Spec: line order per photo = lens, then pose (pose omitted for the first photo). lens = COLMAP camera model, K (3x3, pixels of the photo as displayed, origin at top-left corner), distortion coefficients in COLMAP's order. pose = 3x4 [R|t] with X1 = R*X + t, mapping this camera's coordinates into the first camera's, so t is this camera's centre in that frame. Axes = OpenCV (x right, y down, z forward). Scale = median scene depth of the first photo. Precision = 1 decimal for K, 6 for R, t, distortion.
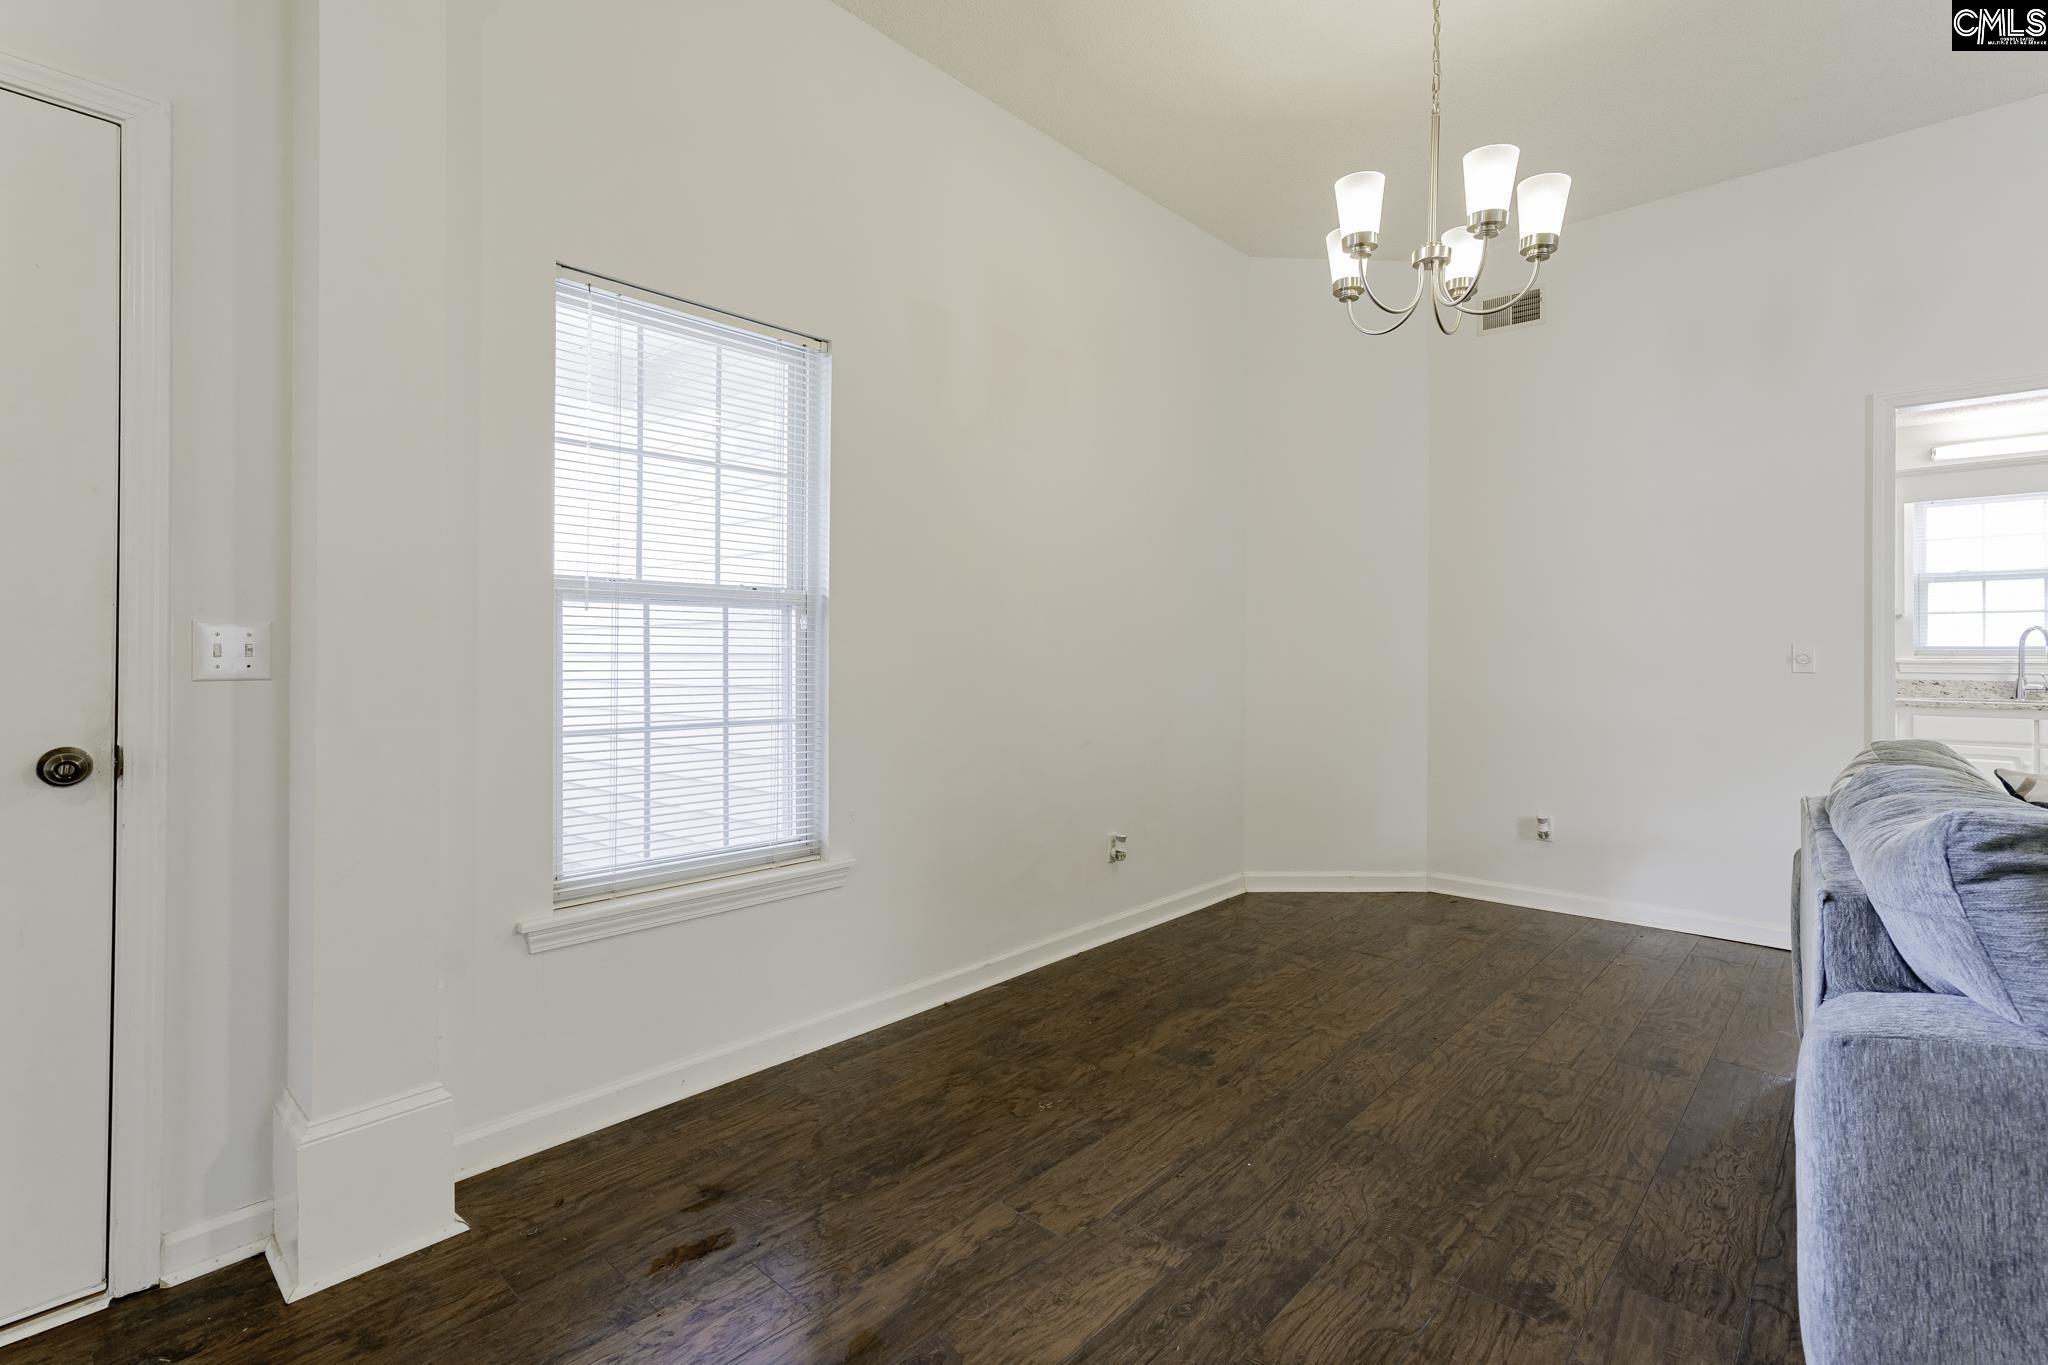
lens RADIAL K [[944.3, 0, 1024.2], [0, 944.3, 648.2], [0, 0, 1]] dist [-0.016853, 0.011313]
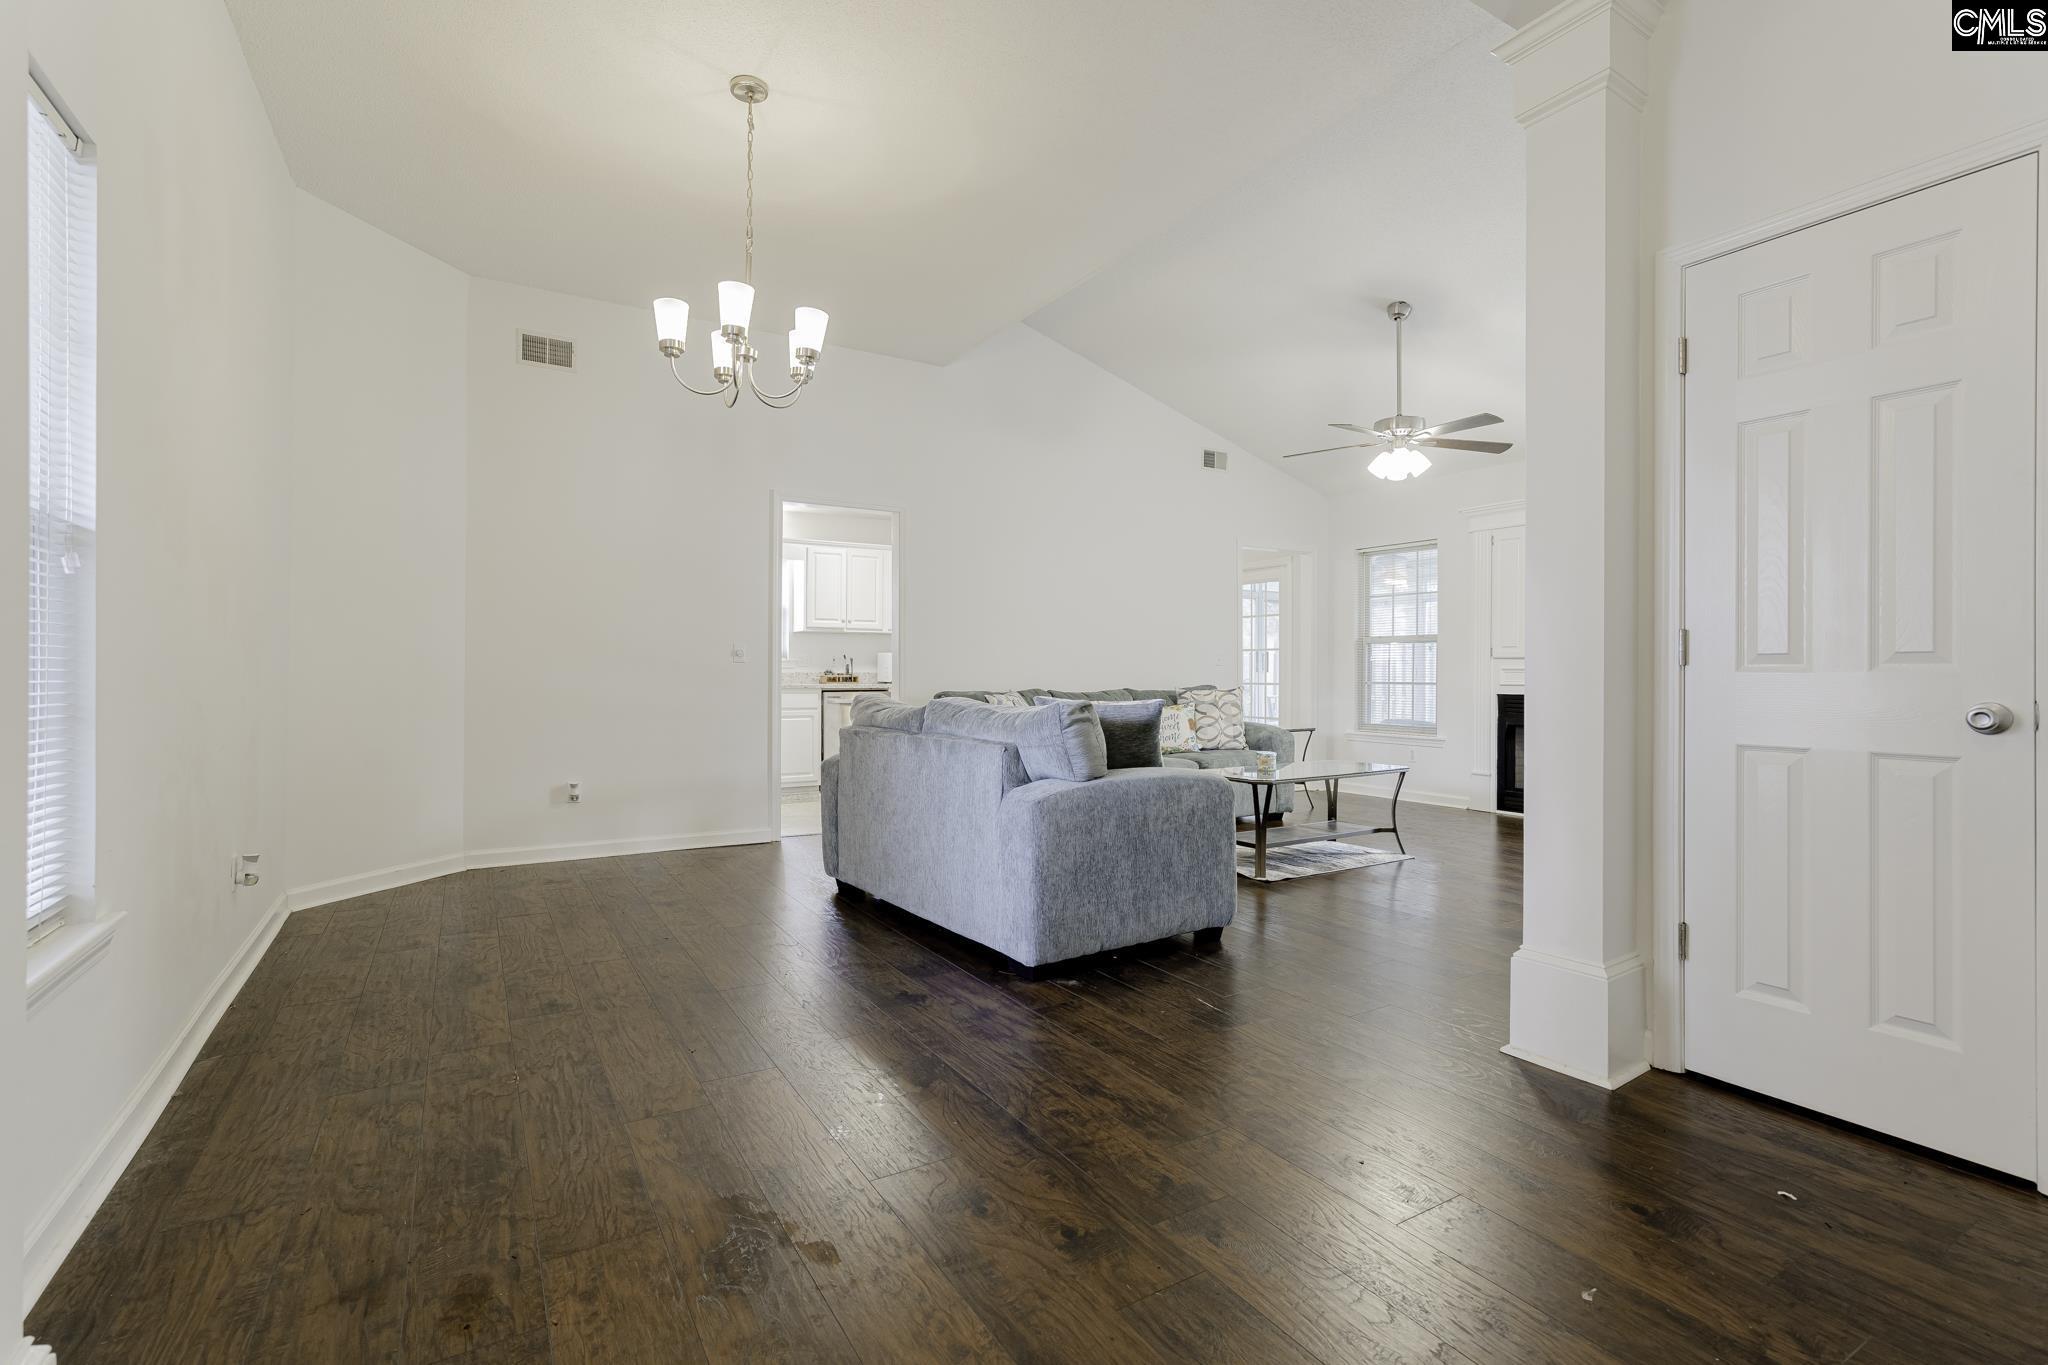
lens RADIAL K [[934.0, 0, 1007.2], [0, 934.0, 677.7], [0, 0, 1]] dist [-0.034742, 0.021855]
pose [[0.287503, -0.008763, 0.957740, -0.787698], [-0.009627, 0.999881, 0.012039, 0.044858], [-0.957731, -0.012681, 0.287384, 0.230233]]
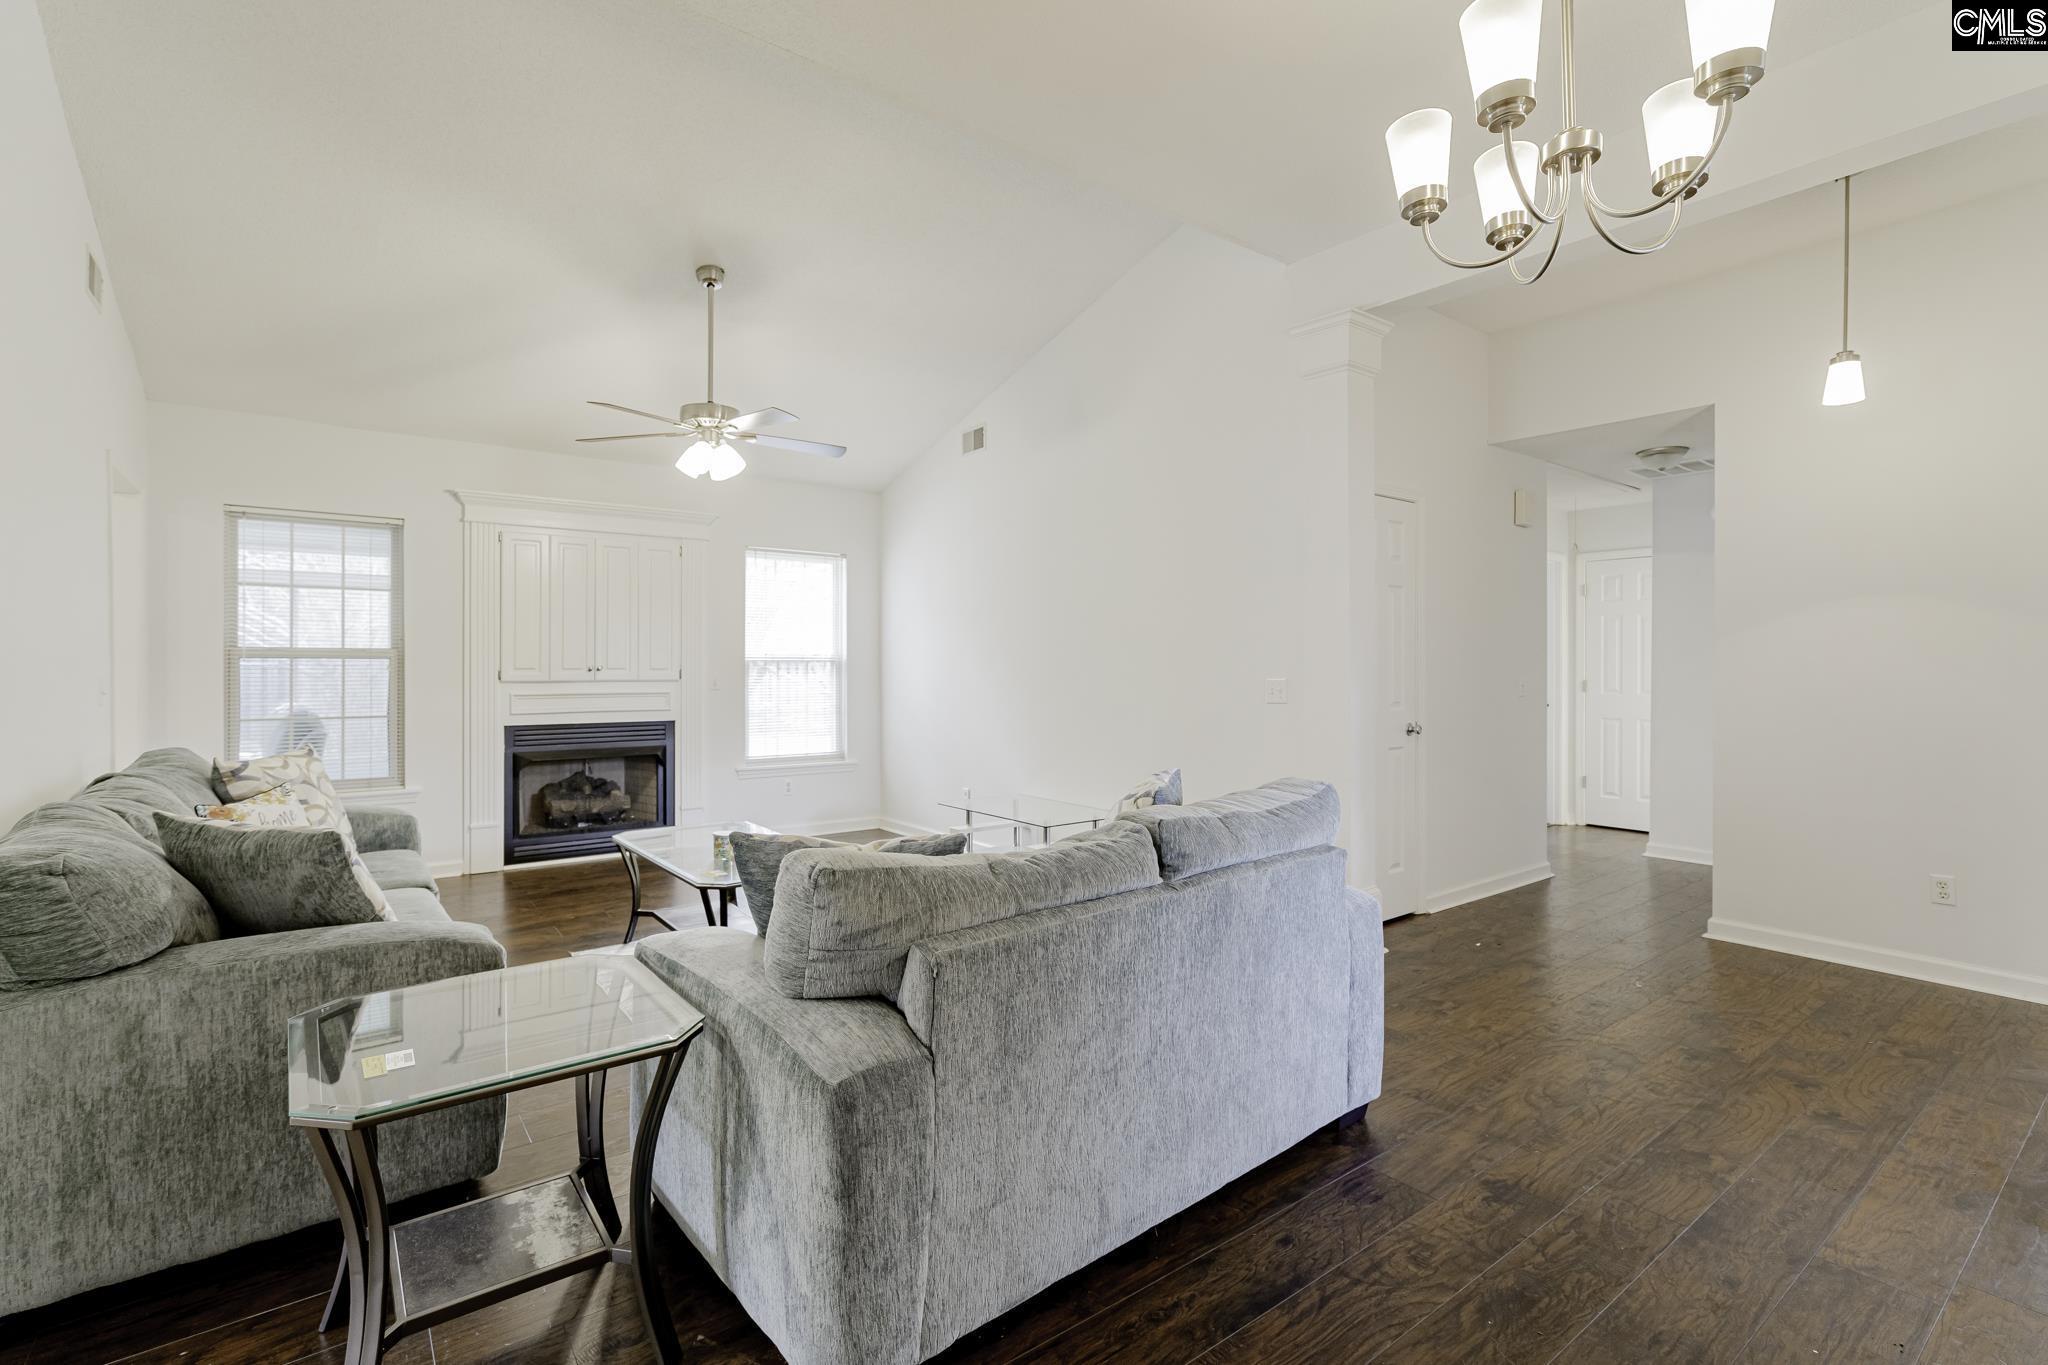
lens RADIAL K [[944.3, 0, 1024.2], [0, 944.3, 648.2], [0, 0, 1]] dist [-0.016853, 0.011313]
pose [[-0.985548, -0.004399, 0.169339, 0.719057], [-0.008235, 0.999725, -0.021953, -0.039365], [-0.169196, -0.023030, -0.985313, 1.777448]]
